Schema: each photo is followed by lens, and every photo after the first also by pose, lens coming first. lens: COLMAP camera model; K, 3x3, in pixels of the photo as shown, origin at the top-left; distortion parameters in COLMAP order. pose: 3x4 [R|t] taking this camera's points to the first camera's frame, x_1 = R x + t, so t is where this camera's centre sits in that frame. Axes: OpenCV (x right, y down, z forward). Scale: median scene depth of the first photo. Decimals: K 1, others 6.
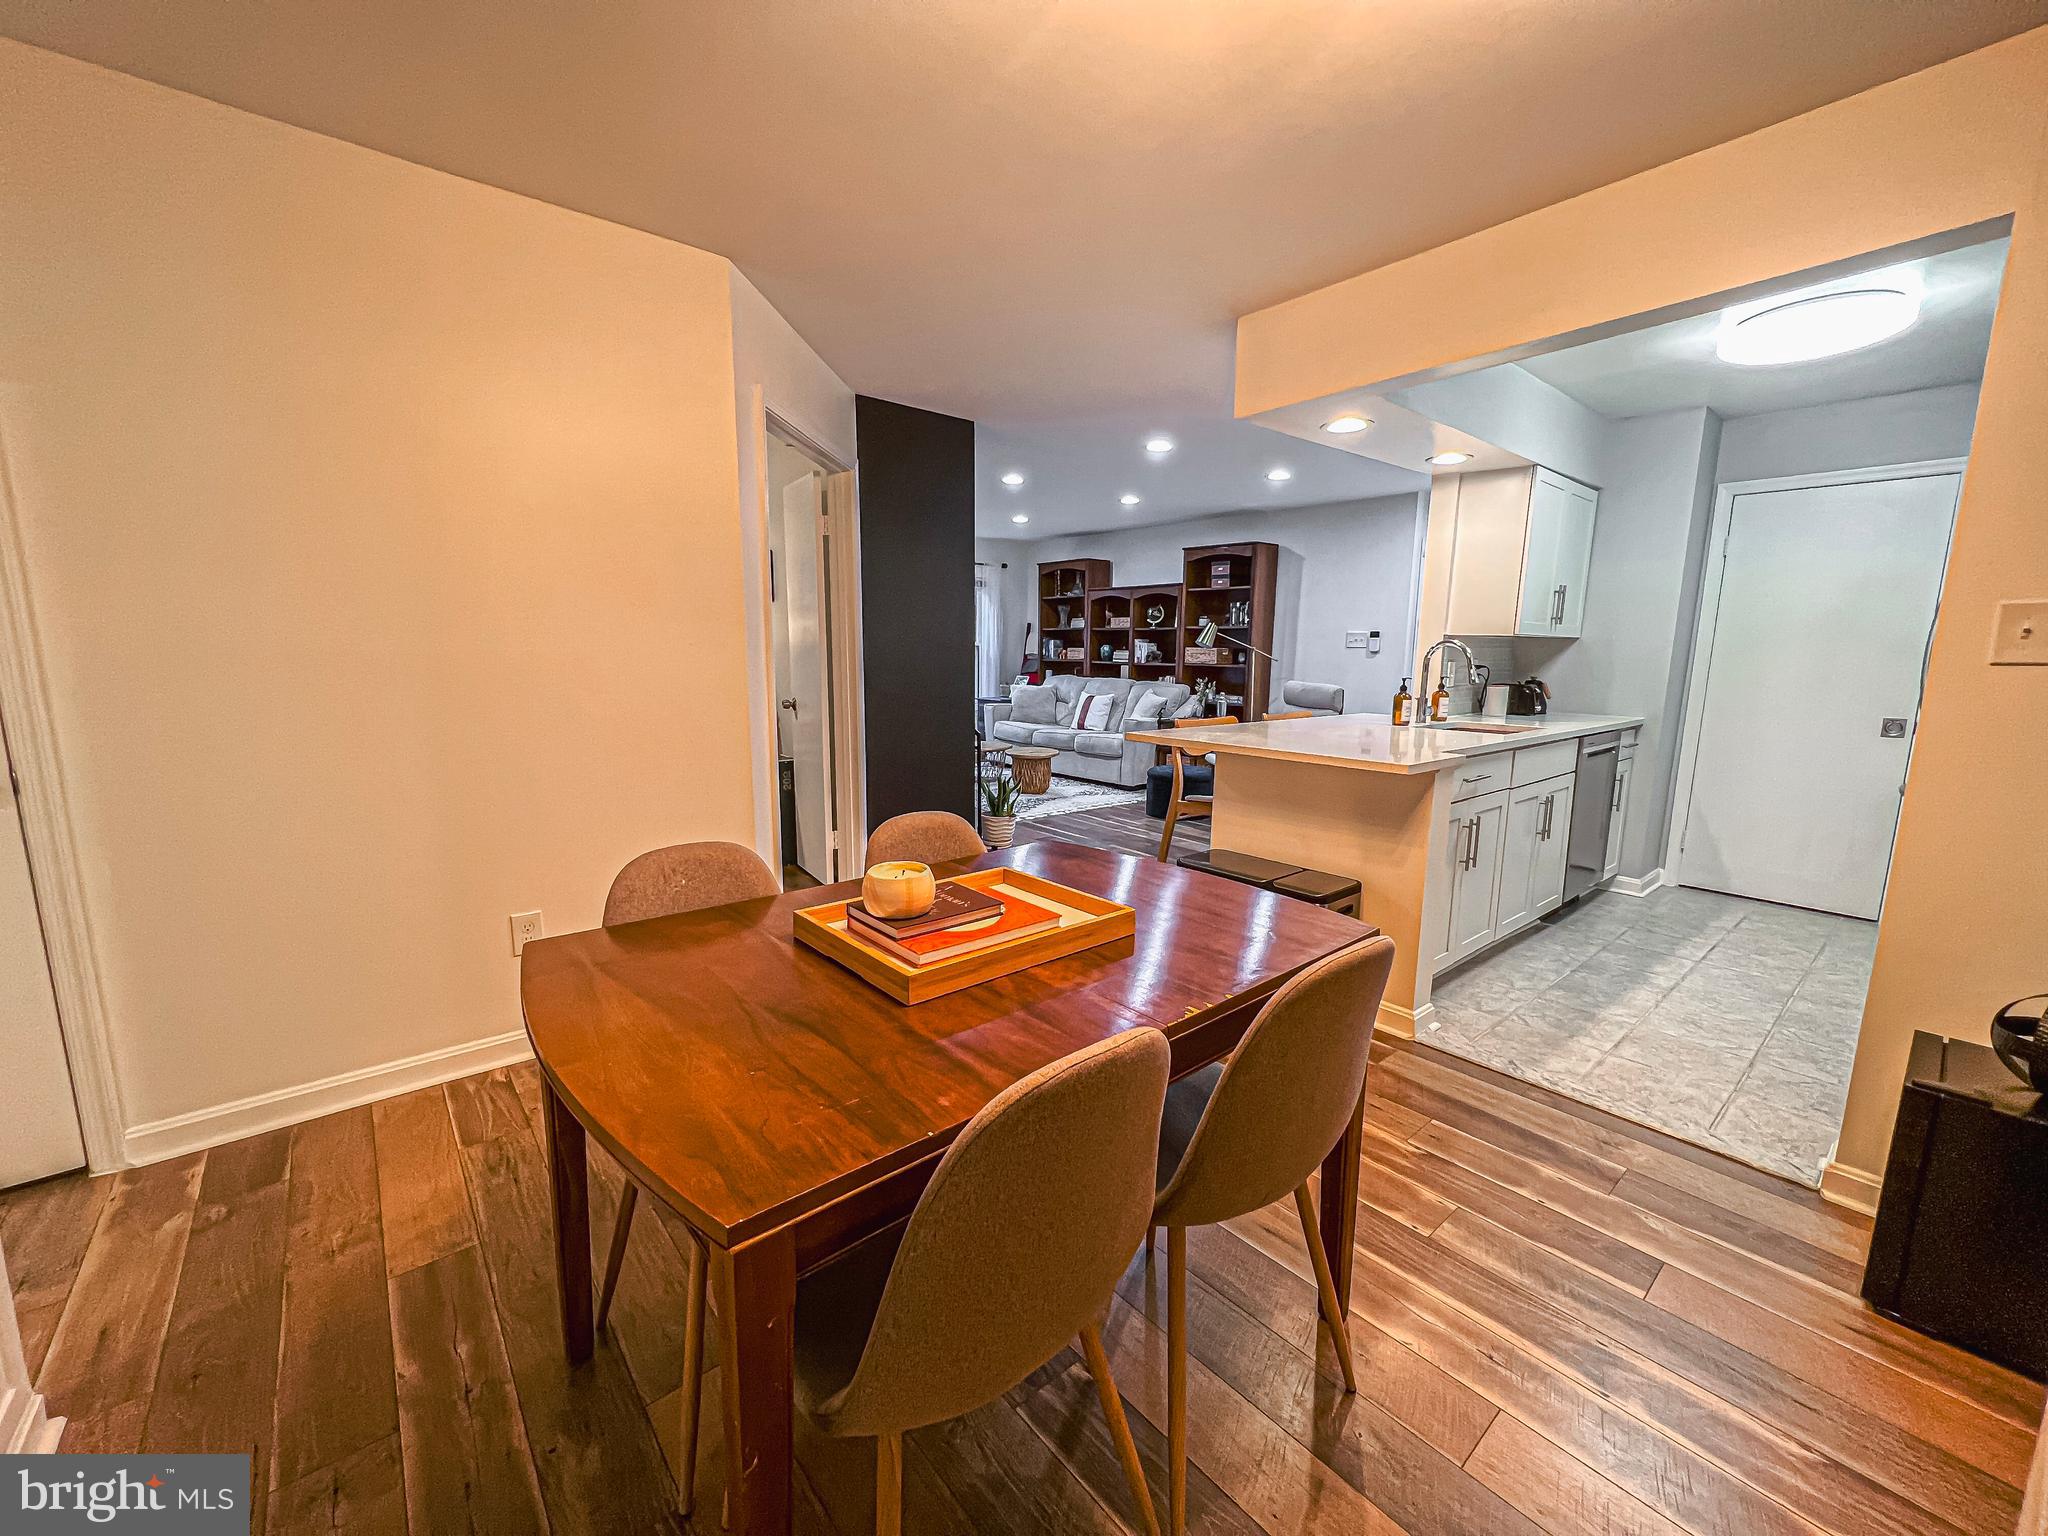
lens RADIAL K [[819.6, 0, 1024.8], [0, 819.6, 777.1], [0, 0, 1]] dist [-0.002299, 0.001006]
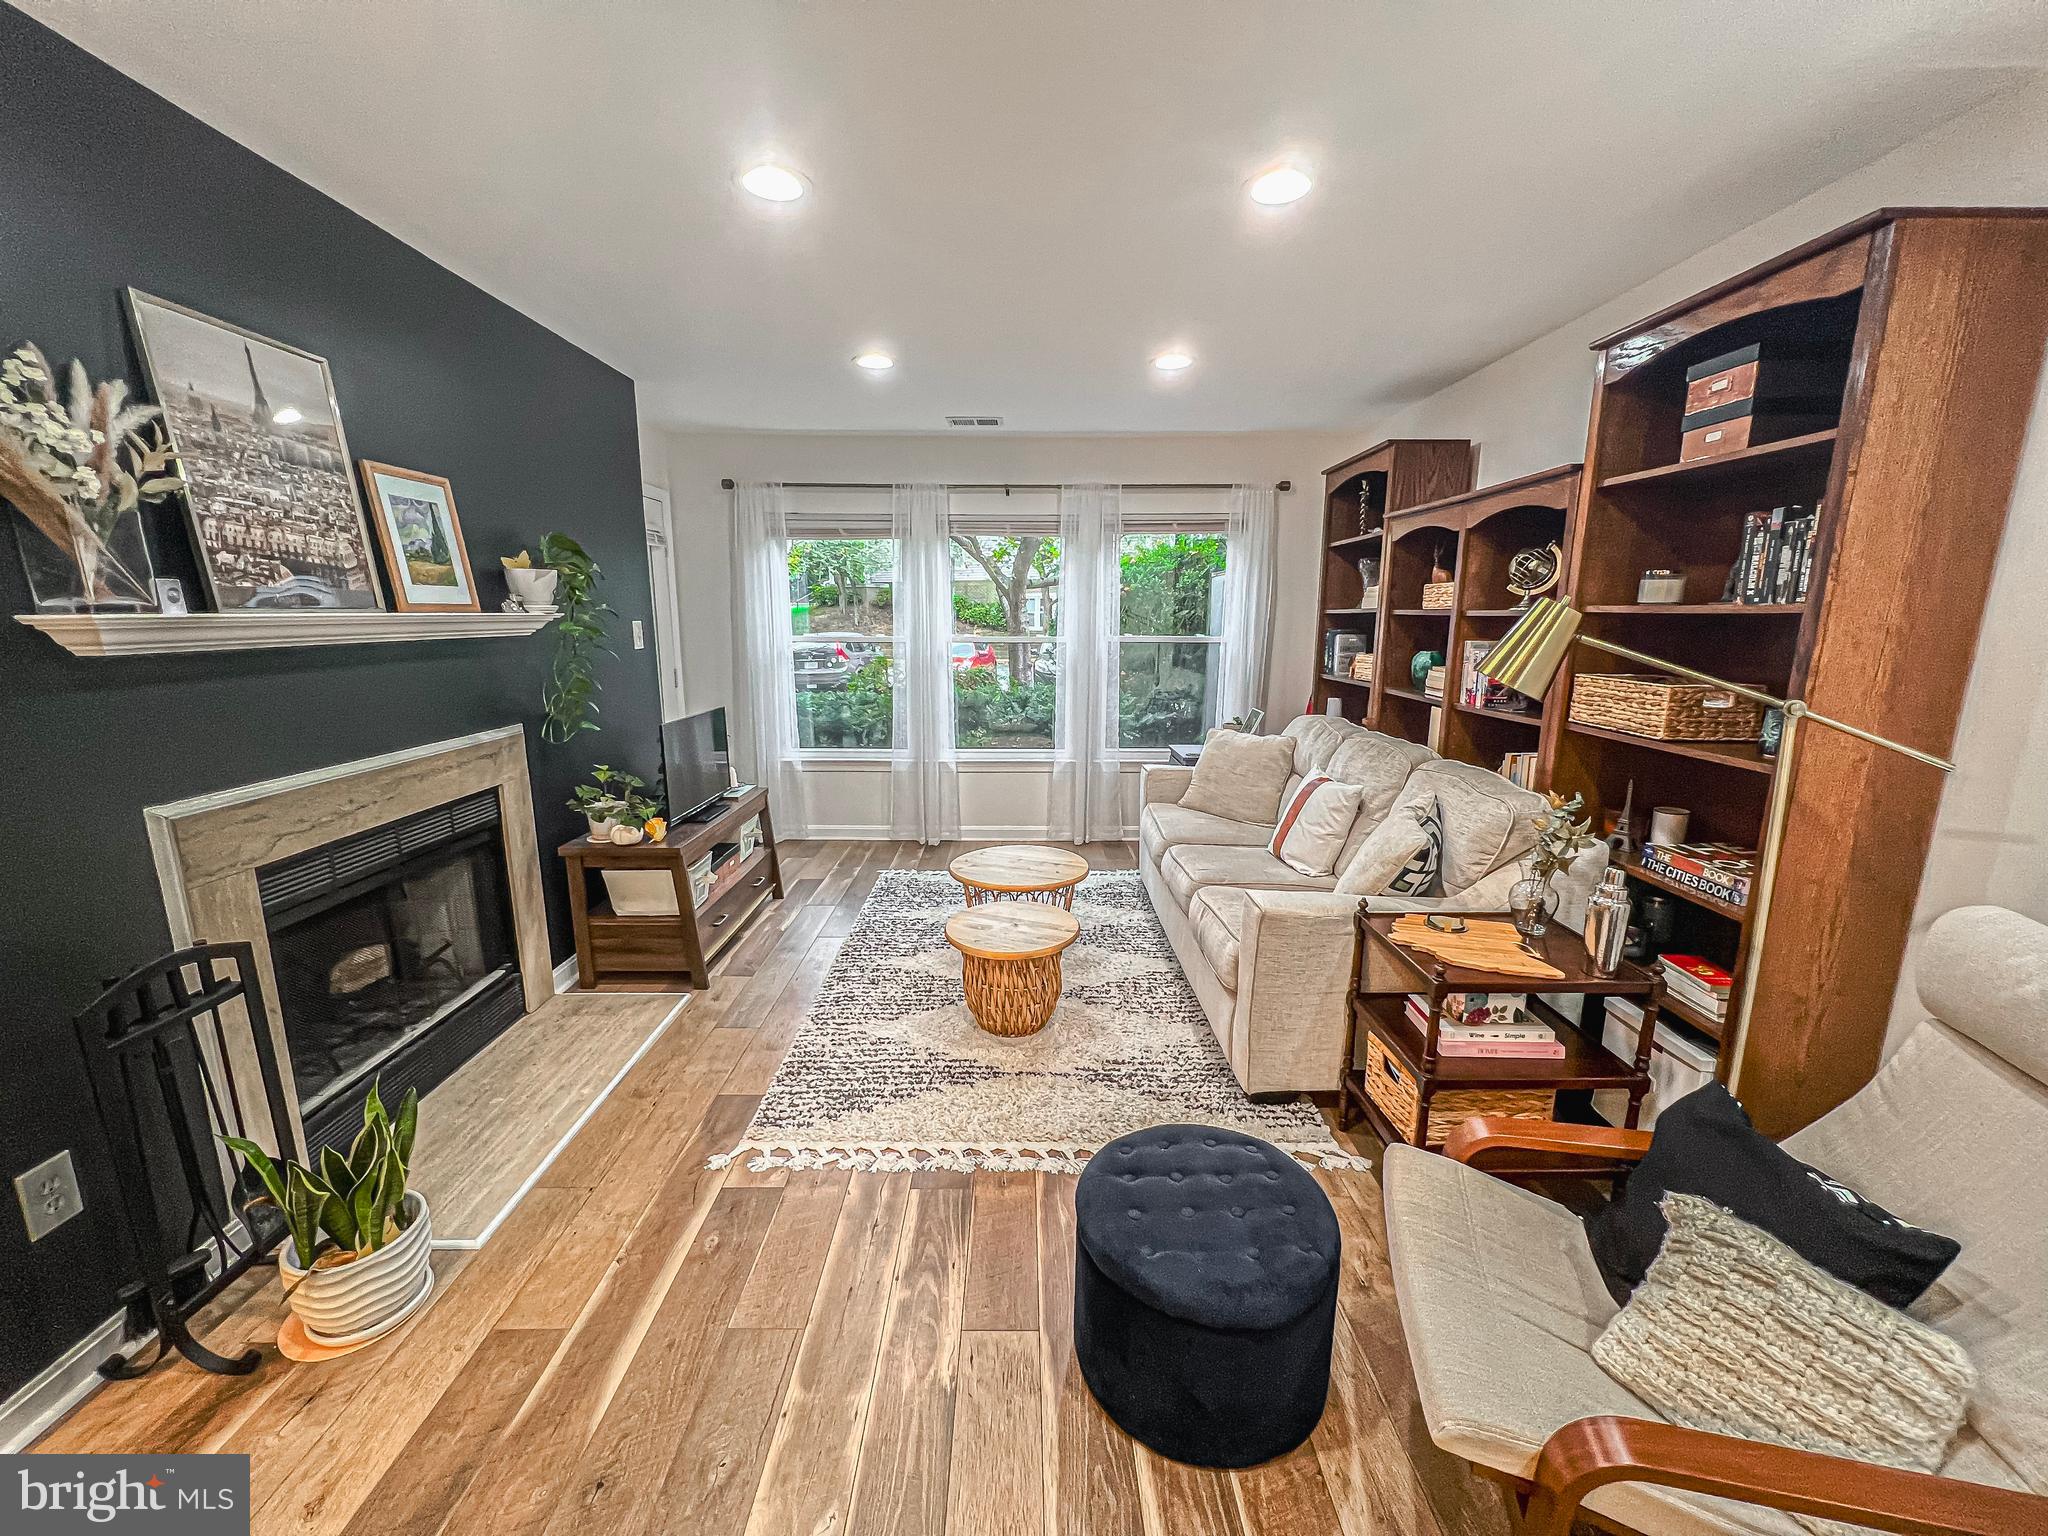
lens RADIAL K [[819.6, 0, 1024.8], [0, 819.6, 777.1], [0, 0, 1]] dist [-0.002299, 0.001006]
pose [[0.768793, 0.117727, -0.628568, 0.245640], [-0.098006, 0.992987, 0.066110, -0.124394], [0.631943, 0.010778, 0.774940, 0.654689]]
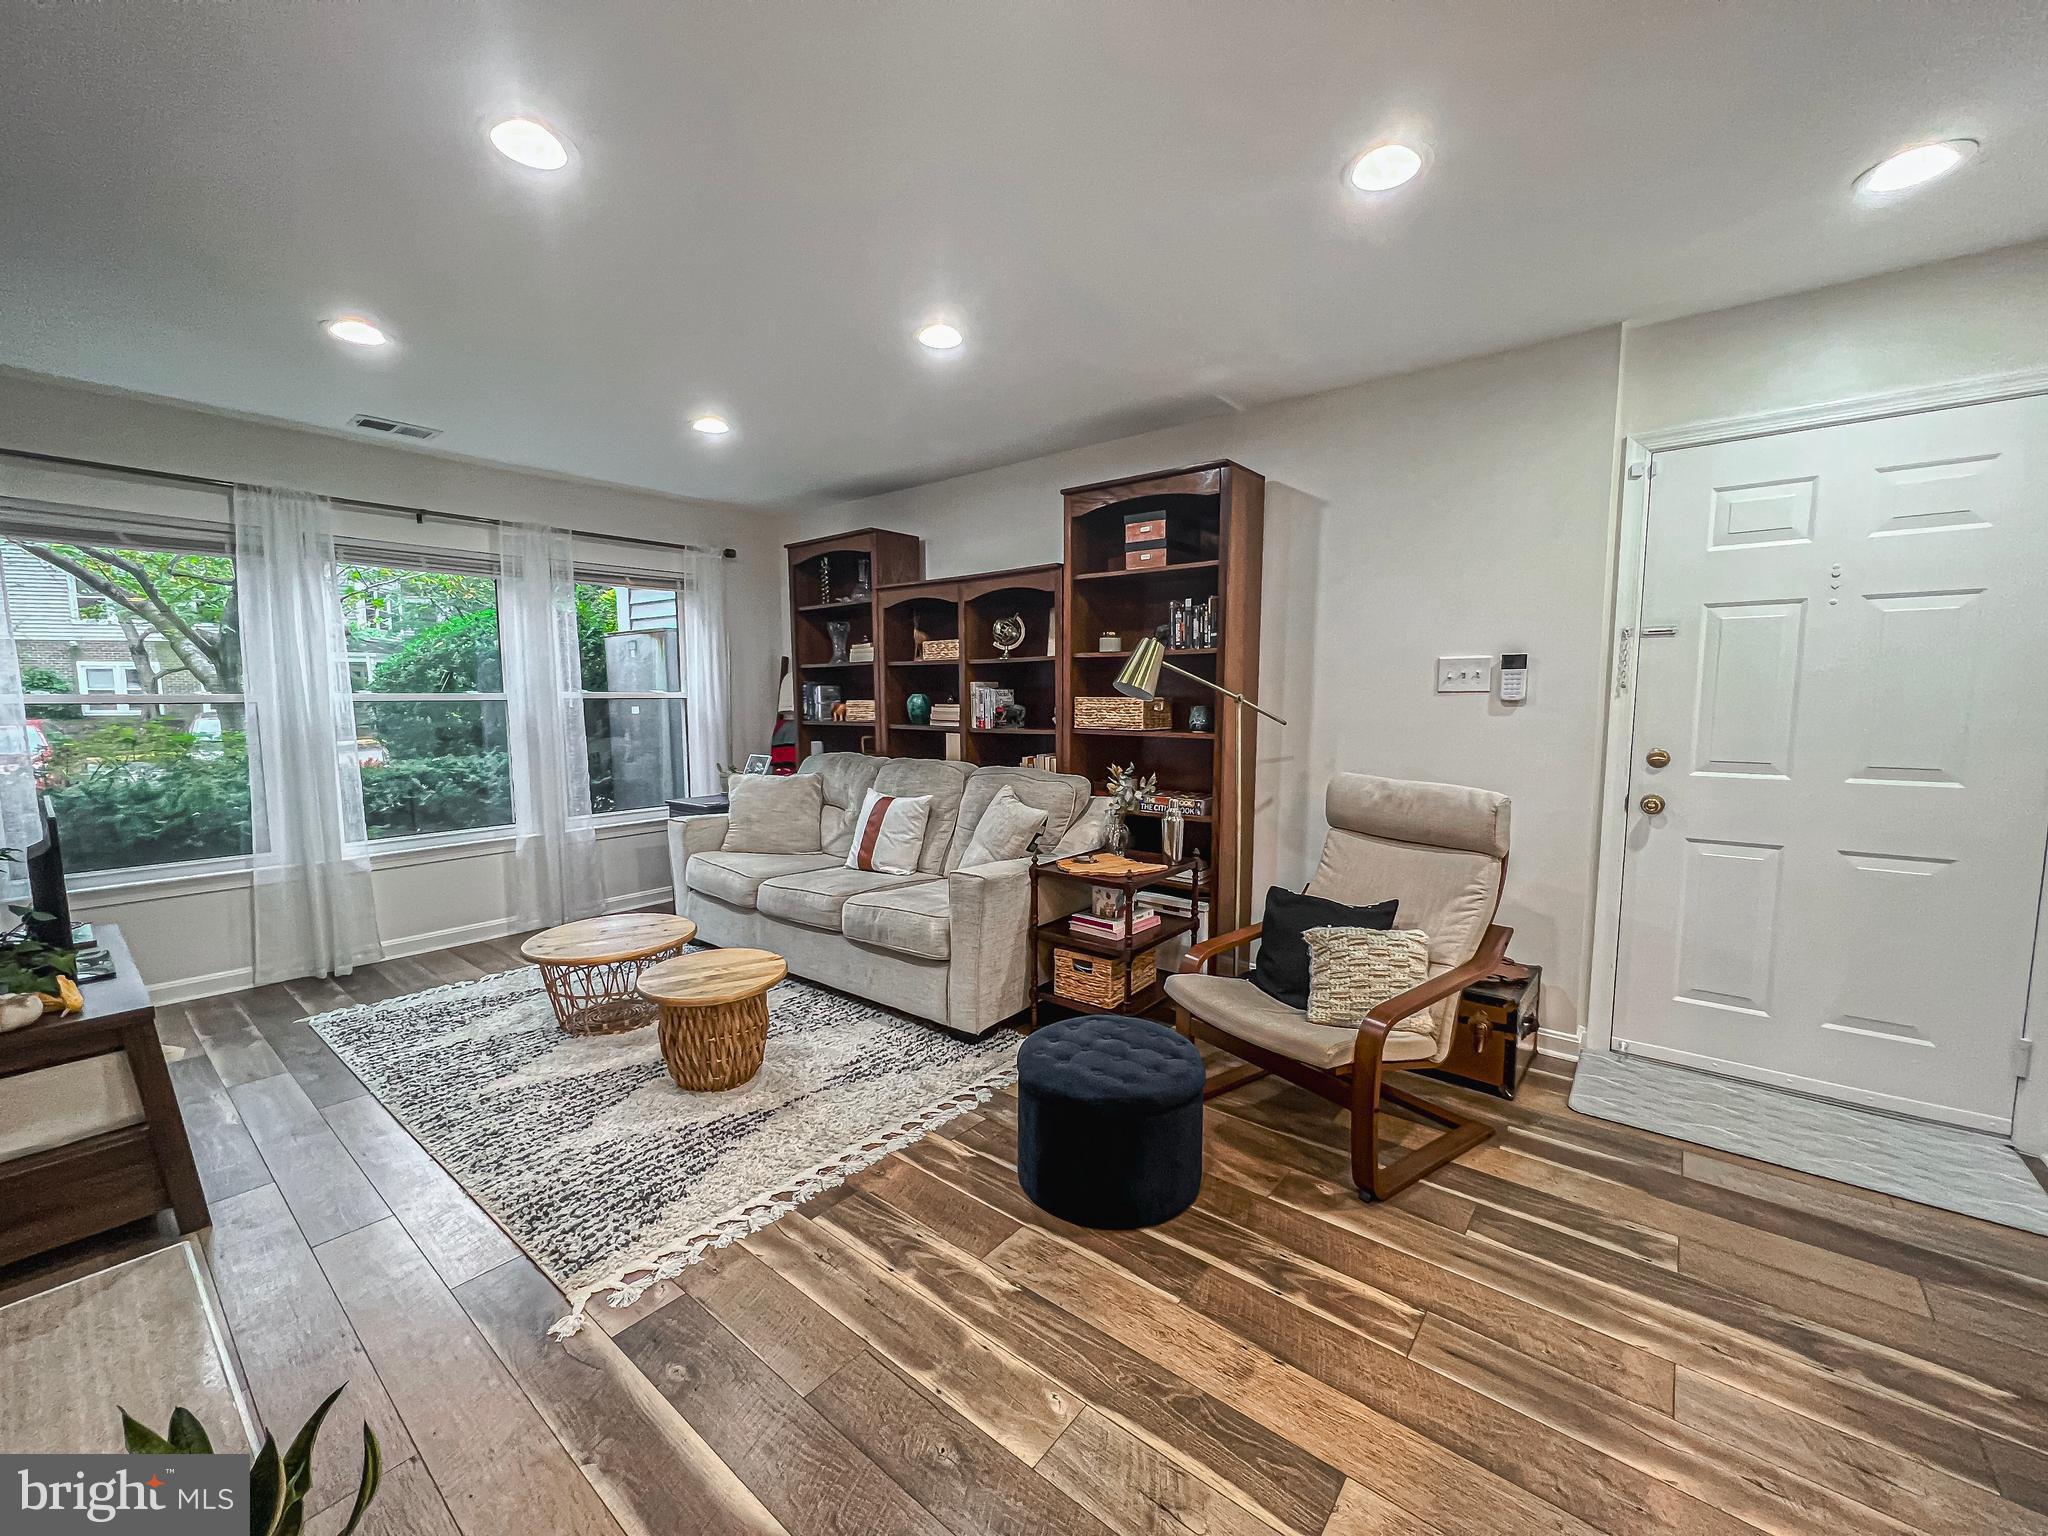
lens RADIAL K [[819.6, 0, 1024.8], [0, 819.6, 777.1], [0, 0, 1]] dist [-0.002299, 0.001006]
pose [[0.981963, -0.033055, 0.186159, 0.079438], [0.043703, 0.997617, -0.053388, -0.090646], [-0.183950, 0.060560, 0.981068, 0.560637]]
